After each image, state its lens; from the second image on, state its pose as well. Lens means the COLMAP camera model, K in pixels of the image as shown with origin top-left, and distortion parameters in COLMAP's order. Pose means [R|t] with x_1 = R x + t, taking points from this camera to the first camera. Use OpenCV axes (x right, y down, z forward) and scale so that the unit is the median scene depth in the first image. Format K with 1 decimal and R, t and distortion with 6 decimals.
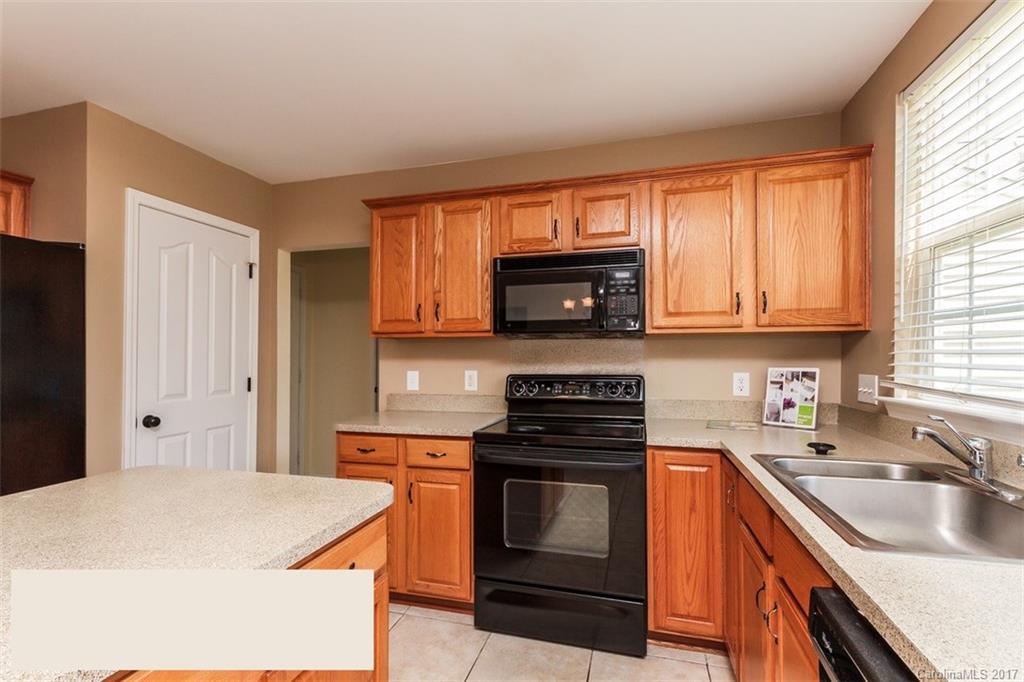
lens RADIAL K [[476.3, 0, 498.2], [0, 476.3, 348.7], [0, 0, 1]] dist [-0.000907, -0.000957]
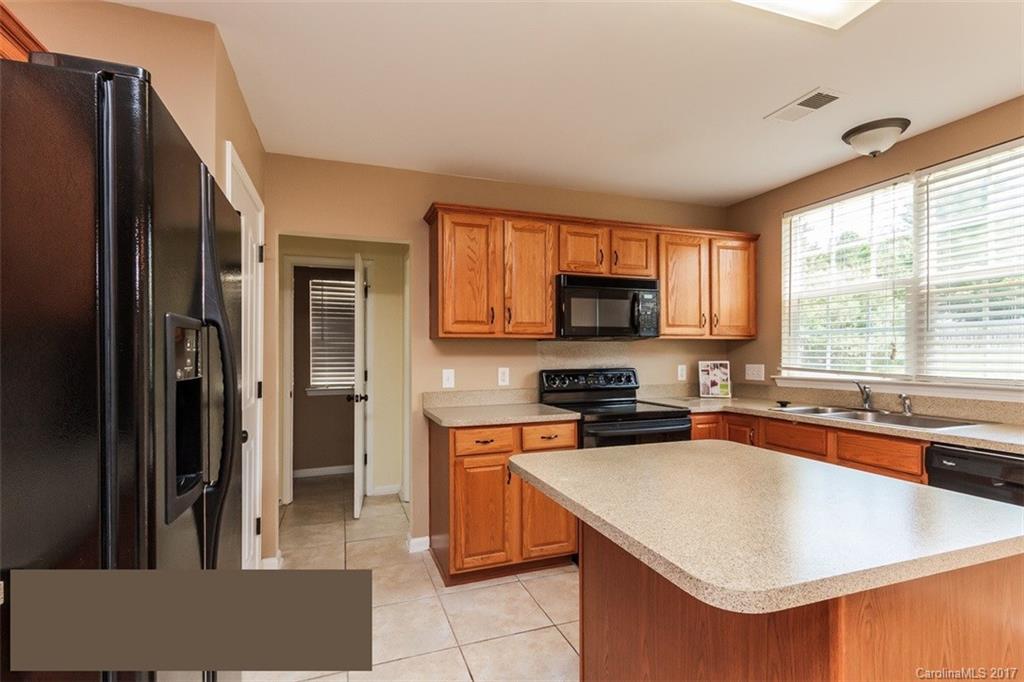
lens RADIAL K [[476.3, 0, 498.2], [0, 476.3, 348.7], [0, 0, 1]] dist [-0.000907, -0.000957]
pose [[0.816370, 0.006709, 0.577490, -0.852349], [-0.001555, 0.999954, -0.009420, 0.013227], [-0.577527, 0.006792, 0.816343, 0.095197]]
